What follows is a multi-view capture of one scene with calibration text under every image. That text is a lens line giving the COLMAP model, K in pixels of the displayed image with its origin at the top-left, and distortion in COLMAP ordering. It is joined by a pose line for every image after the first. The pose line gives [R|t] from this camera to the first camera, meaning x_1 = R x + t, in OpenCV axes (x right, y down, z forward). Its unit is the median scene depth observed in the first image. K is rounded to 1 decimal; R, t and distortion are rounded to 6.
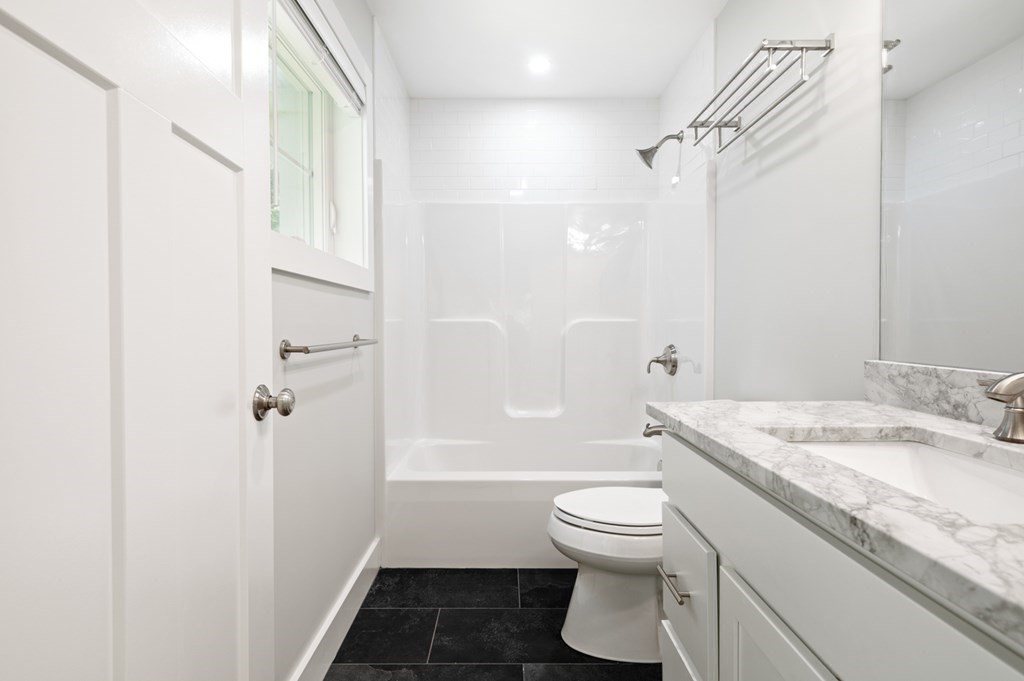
lens RADIAL K [[505.6, 0, 511.2], [0, 505.6, 333.5], [0, 0, 1]] dist [0.006524, -0.004083]
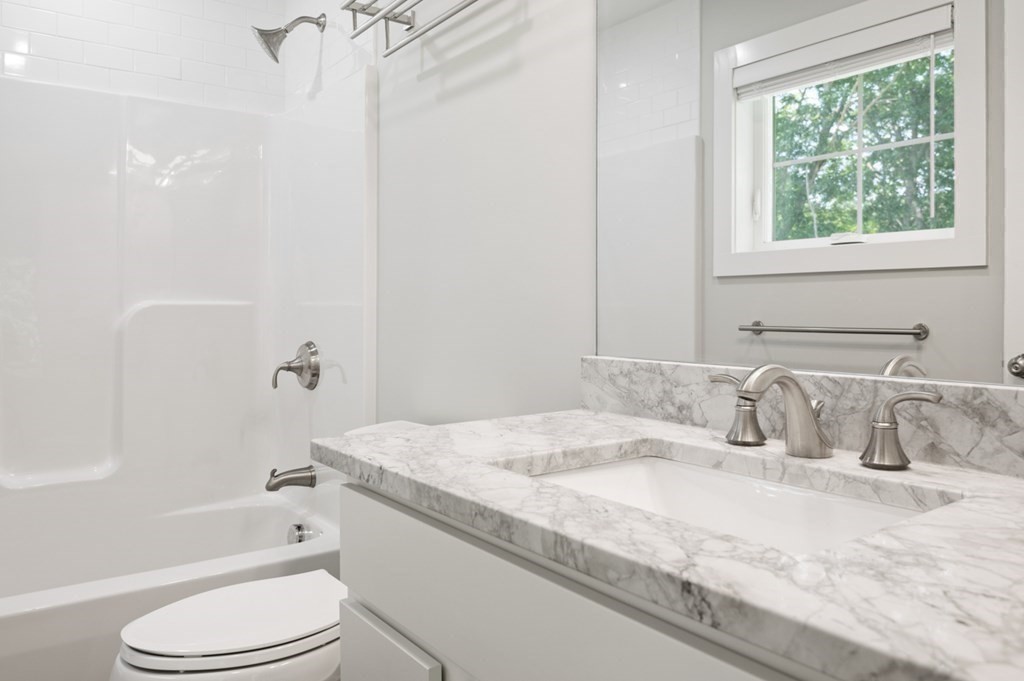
lens RADIAL K [[750.9, 0, 516.9], [0, 750.9, 312.5], [0, 0, 1]] dist [-0.001911, -0.017335]
pose [[0.804254, -0.002204, 0.594282, -0.075746], [0.010522, 0.999889, -0.010531, -0.003928], [-0.594193, 0.014722, 0.804188, 0.154472]]
